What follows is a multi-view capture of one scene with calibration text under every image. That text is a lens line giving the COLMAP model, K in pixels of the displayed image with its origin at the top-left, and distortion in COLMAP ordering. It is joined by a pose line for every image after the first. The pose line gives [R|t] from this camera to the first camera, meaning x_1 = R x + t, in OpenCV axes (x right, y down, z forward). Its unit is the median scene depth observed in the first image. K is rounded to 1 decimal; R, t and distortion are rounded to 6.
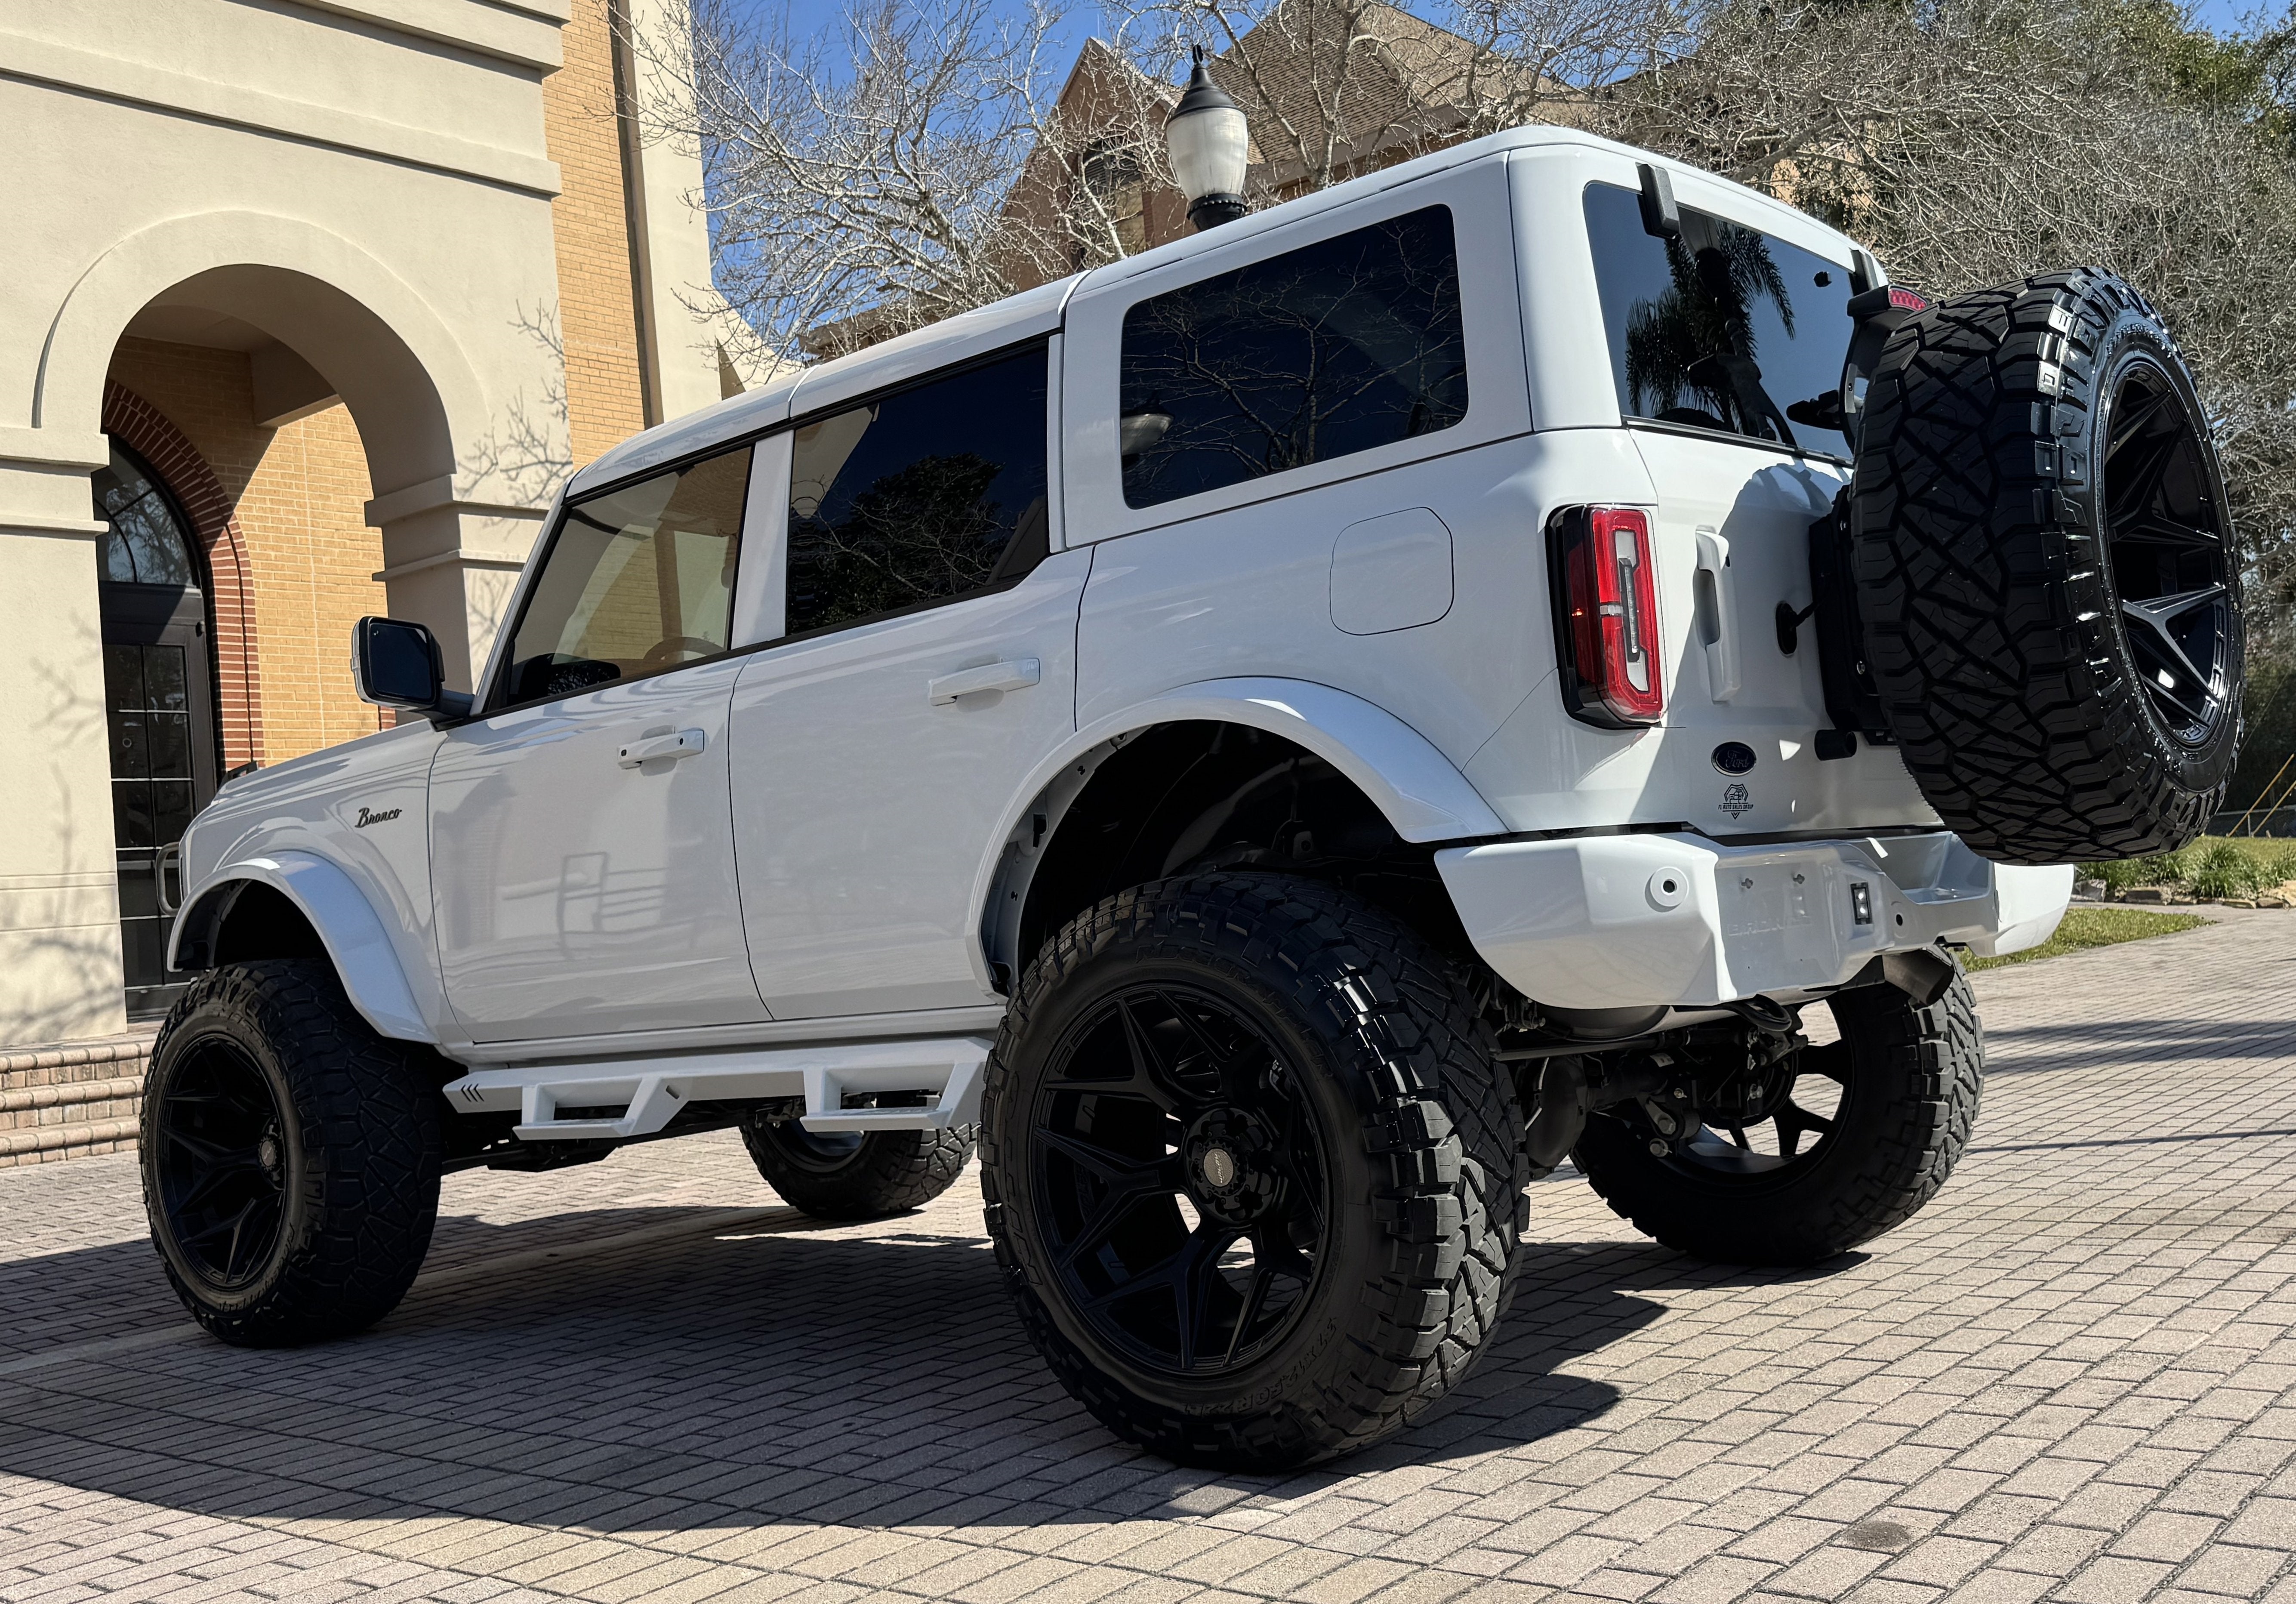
lens RADIAL K [[2088.9, 0, 1083.3], [0, 2088.9, 794.2], [0, 0, 1]] dist [0.071510, -0.124945]
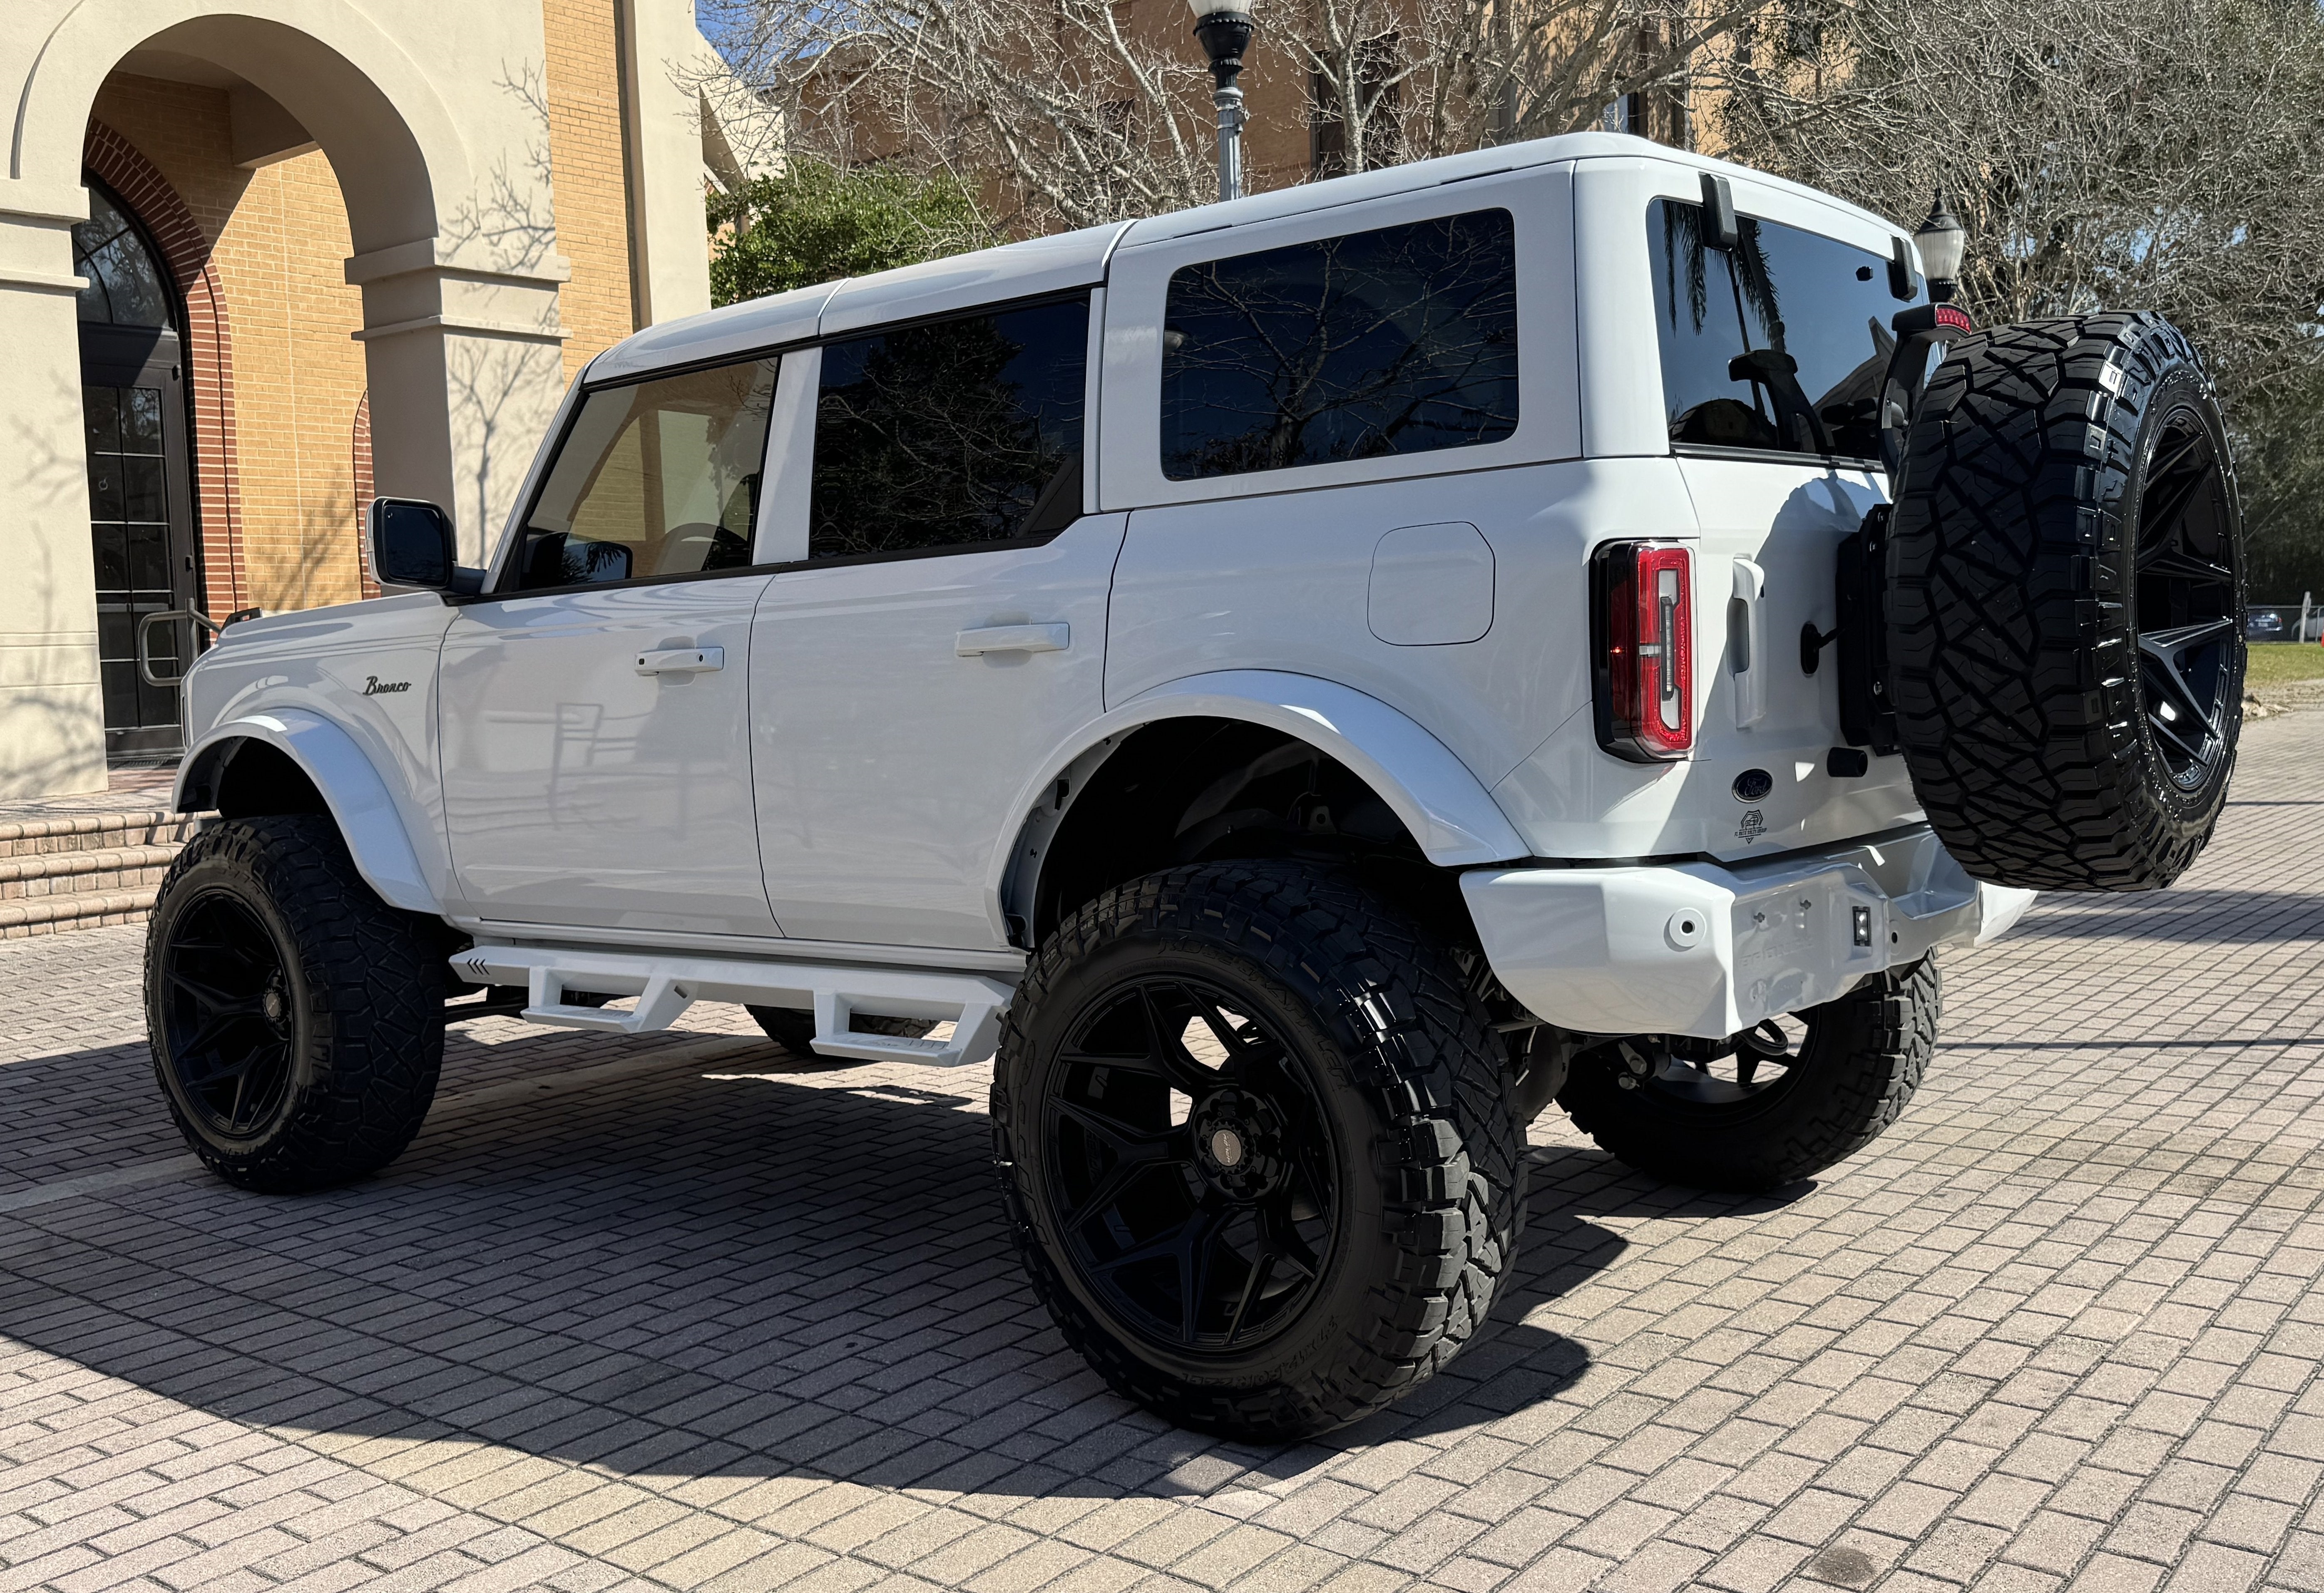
lens RADIAL K [[2031.3, 0, 1101.3], [0, 2031.3, 757.0], [0, 0, 1]] dist [0.051074, -0.087077]
pose [[0.998424, 0.044295, 0.034468, -0.037128], [-0.047622, 0.993585, 0.102572, -0.104674], [-0.029704, -0.104052, 0.994128, 0.021178]]
